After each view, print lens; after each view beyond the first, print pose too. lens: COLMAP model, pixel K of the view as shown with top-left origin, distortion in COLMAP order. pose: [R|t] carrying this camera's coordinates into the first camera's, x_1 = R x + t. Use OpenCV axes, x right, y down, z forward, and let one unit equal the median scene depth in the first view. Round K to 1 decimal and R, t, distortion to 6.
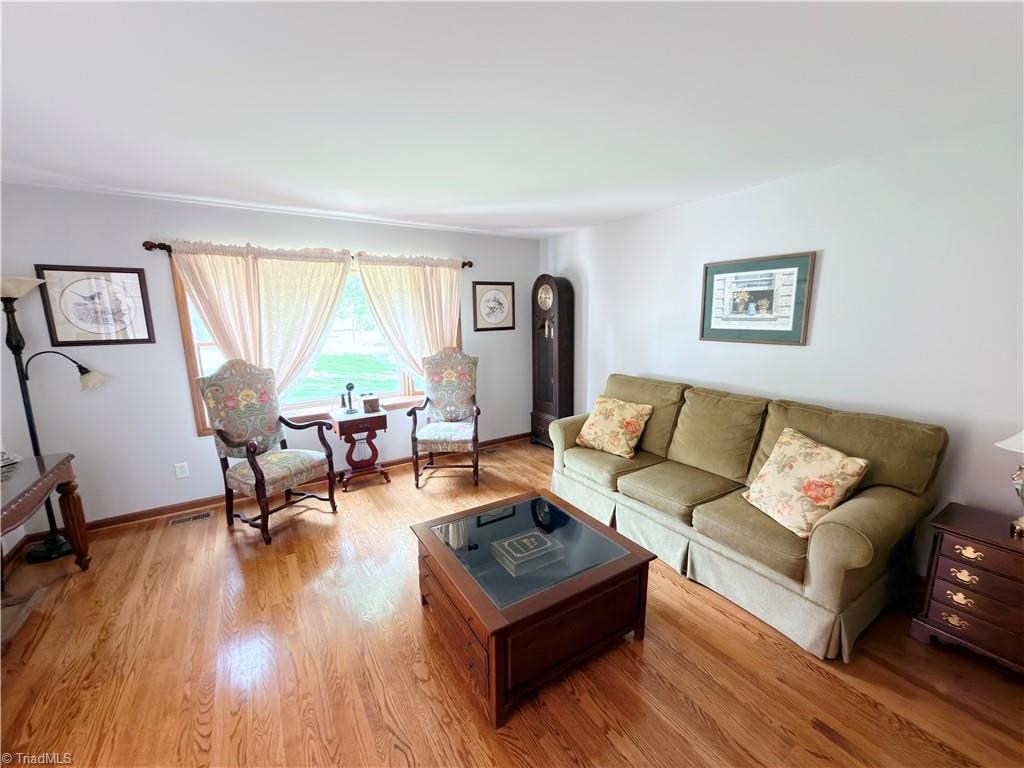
lens RADIAL K [[410.1, 0, 513.7], [0, 410.1, 385.0], [0, 0, 1]] dist [0.001122, 0.000081]
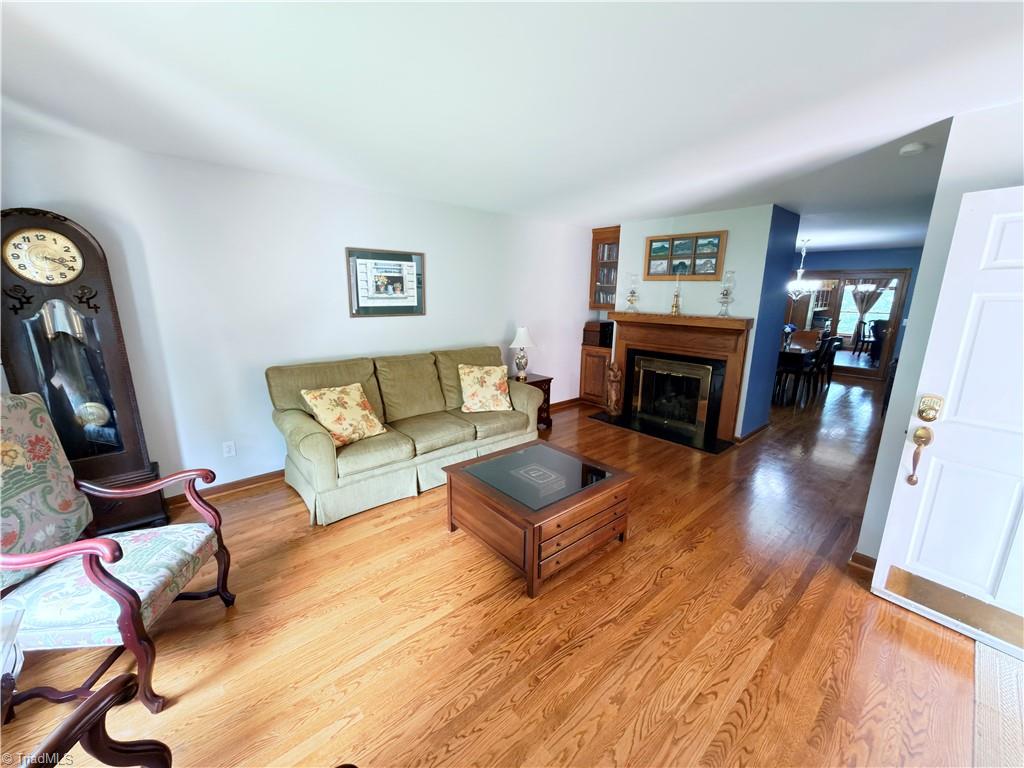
lens RADIAL K [[410.1, 0, 513.7], [0, 410.1, 385.0], [0, 0, 1]] dist [0.001122, 0.000081]
pose [[-0.145978, -0.210374, 0.966661, -0.812557], [0.162965, 0.958666, 0.233244, -0.137866], [-0.975773, 0.191580, -0.105661, 0.823922]]
